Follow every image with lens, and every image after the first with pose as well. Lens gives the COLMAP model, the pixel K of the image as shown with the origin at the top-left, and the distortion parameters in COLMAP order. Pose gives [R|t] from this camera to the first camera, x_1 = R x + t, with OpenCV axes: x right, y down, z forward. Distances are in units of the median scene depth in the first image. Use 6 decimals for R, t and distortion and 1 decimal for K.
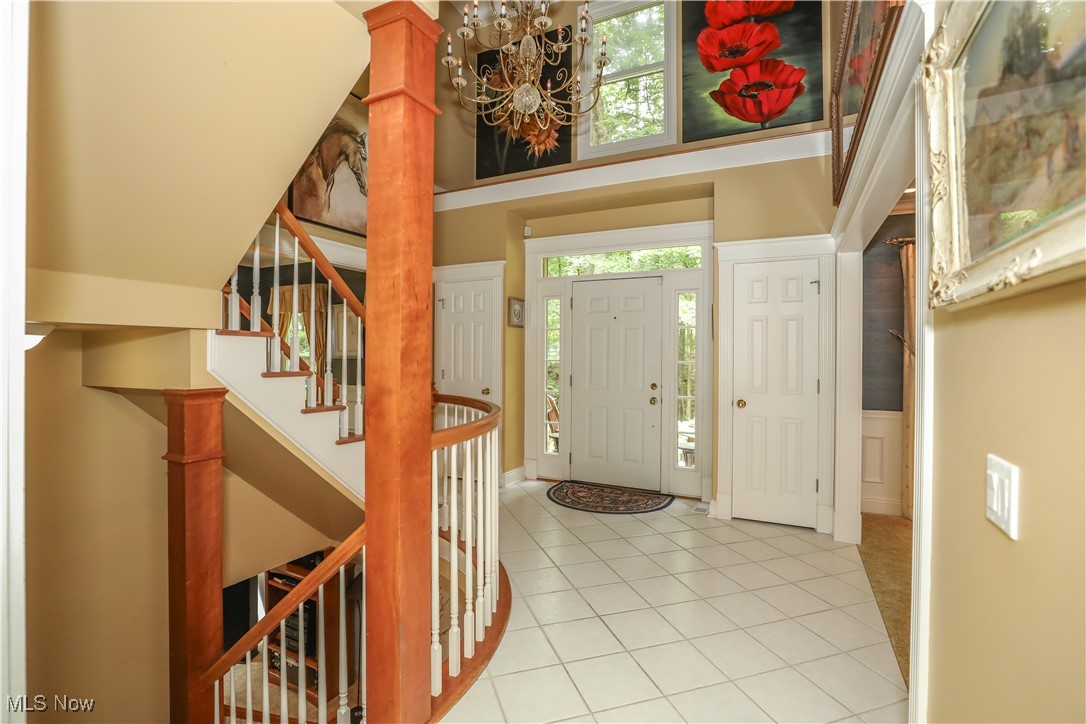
lens RADIAL K [[497.1, 0, 541.6], [0, 497.1, 357.2], [0, 0, 1]] dist [-0.029722, -0.000693]
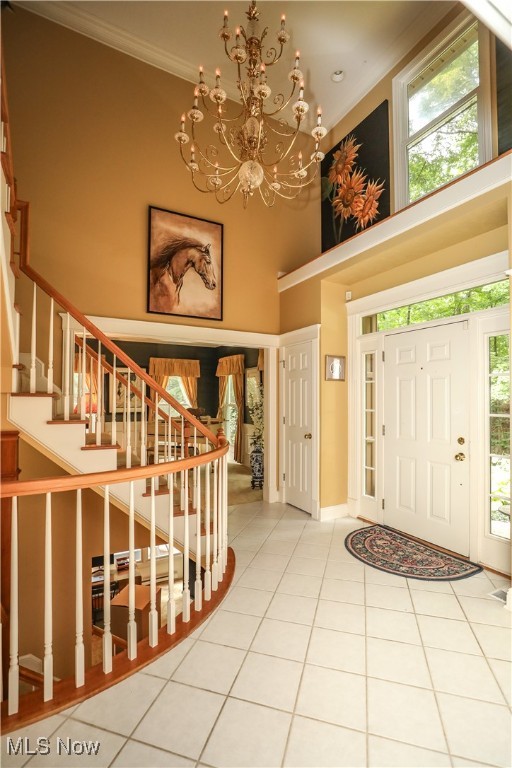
lens RADIAL K [[351.6, 0, 264.0], [0, 351.6, 394.7], [0, 0, 1]] dist [-0.029722, -0.000693]
pose [[0.824027, -0.012115, -0.566421, 0.318095], [0.000323, 0.999781, -0.020914, -0.013939], [0.566551, 0.017050, 0.823850, 0.289987]]
